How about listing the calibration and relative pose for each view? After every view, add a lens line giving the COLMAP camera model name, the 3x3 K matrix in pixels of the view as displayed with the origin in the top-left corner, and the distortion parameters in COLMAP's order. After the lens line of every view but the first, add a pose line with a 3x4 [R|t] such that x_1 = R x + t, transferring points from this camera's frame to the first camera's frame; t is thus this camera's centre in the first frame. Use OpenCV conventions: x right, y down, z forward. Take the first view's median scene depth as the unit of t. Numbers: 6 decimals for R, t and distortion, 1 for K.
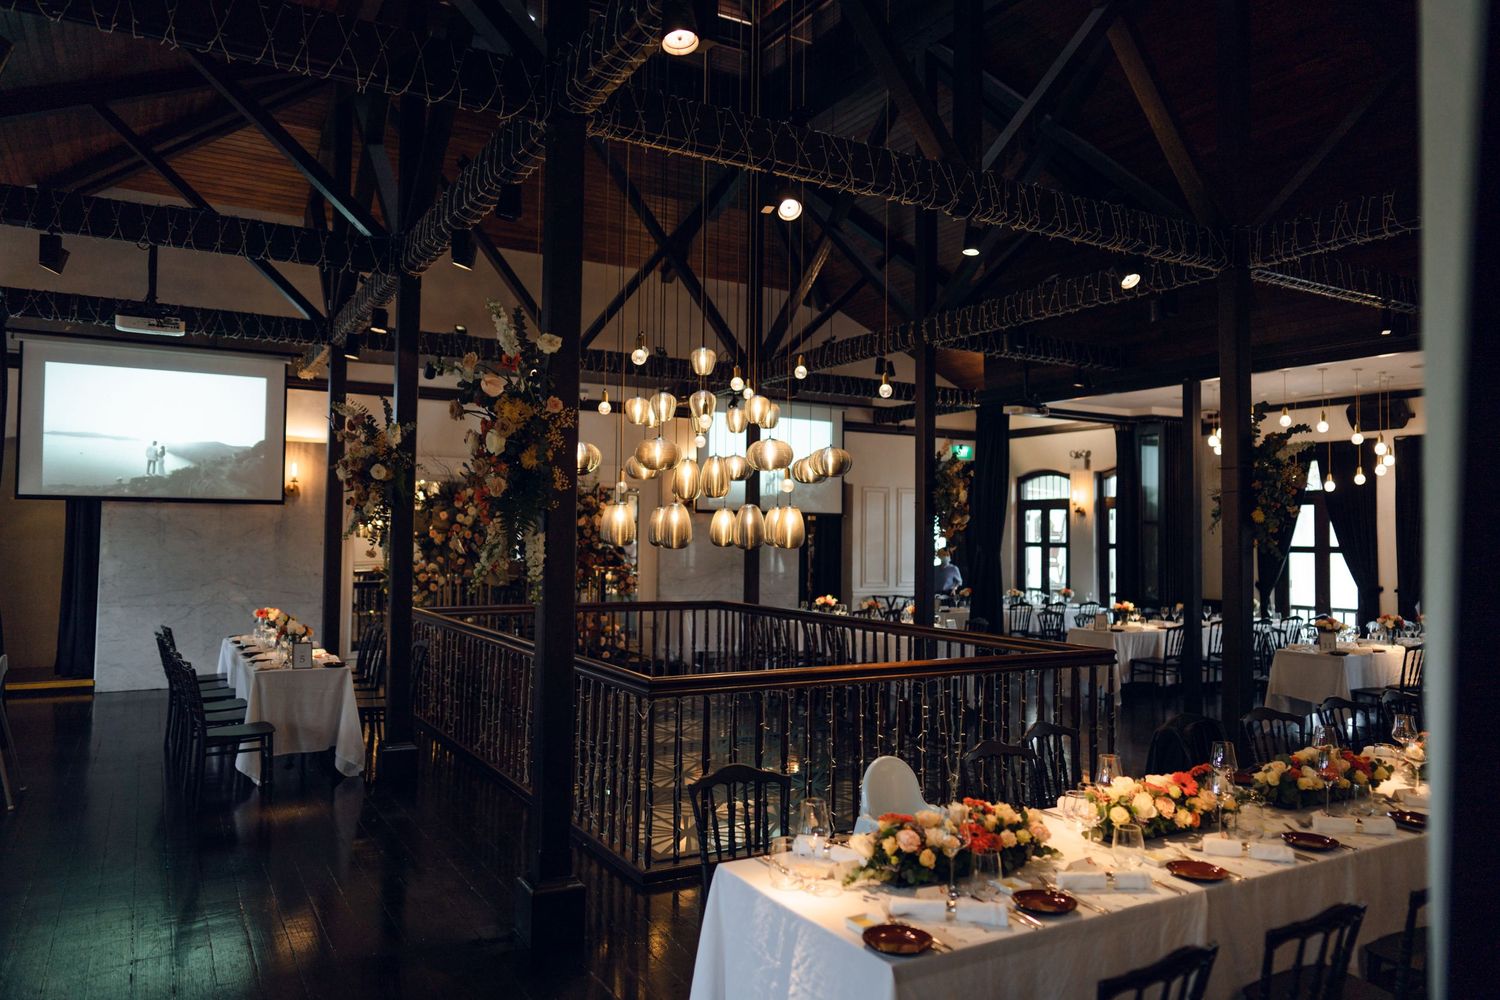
lens RADIAL K [[1071.0, 0, 729.2], [0, 1071.0, 499.4], [0, 0, 1]] dist [0.009924, 0.002404]
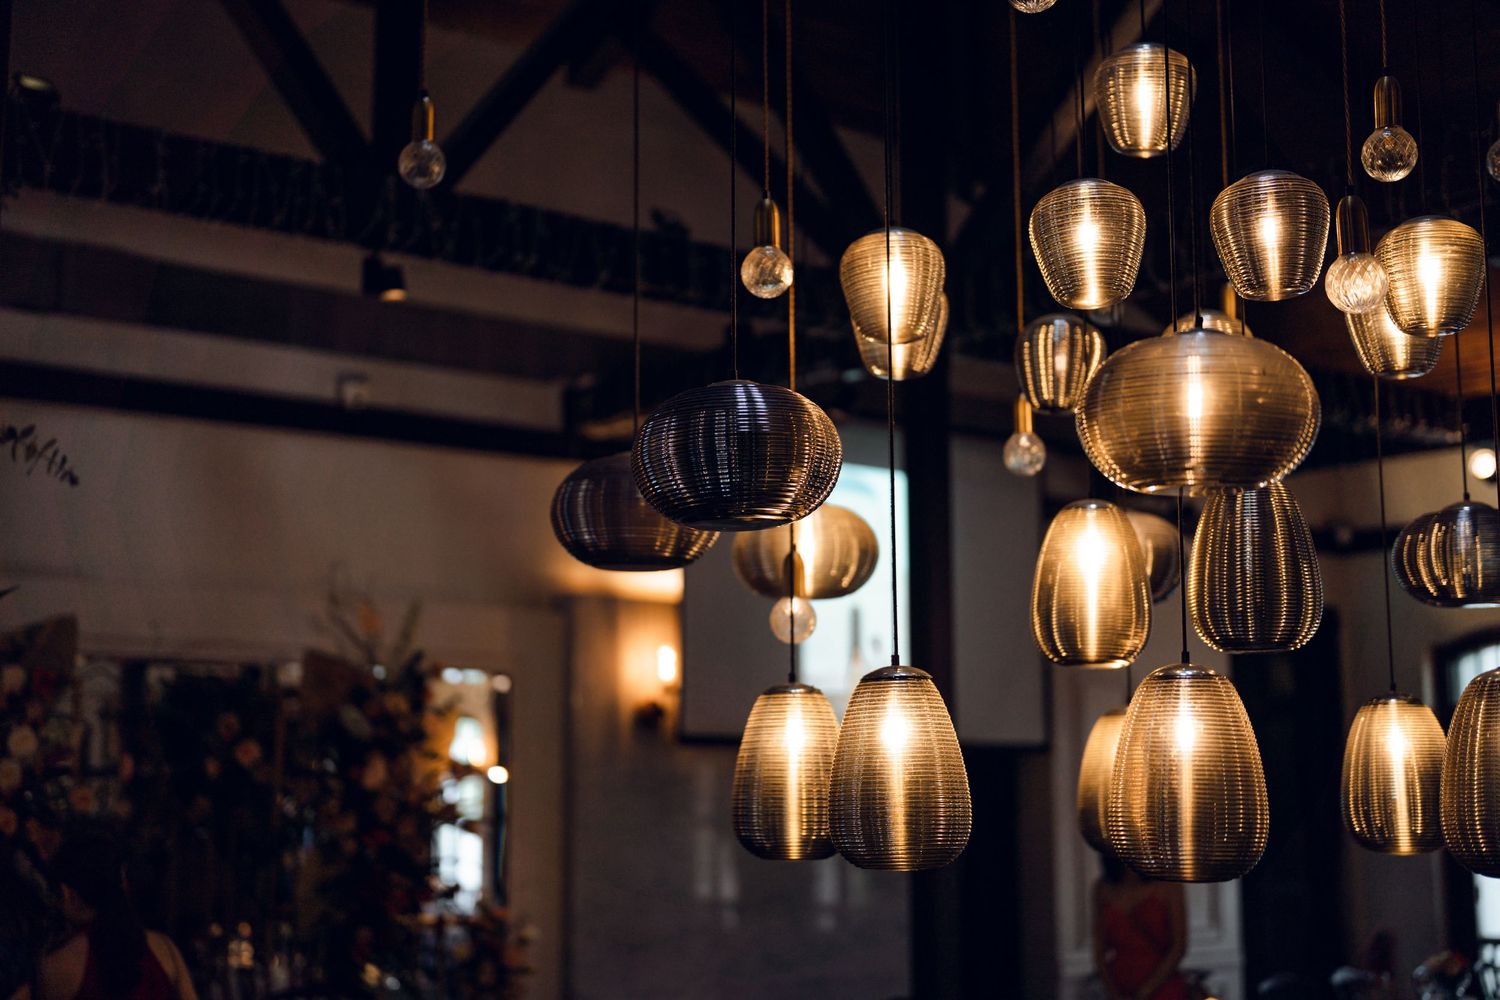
lens RADIAL K [[2137.4, 0, 752.9], [0, 2137.4, 517.9], [0, 0, 1]] dist [0.011318, -0.037051]
pose [[0.986578, 0.006246, 0.163171, -0.136818], [0.009952, 0.995110, -0.098266, 0.009108], [-0.162987, 0.098571, 0.981692, 0.378361]]
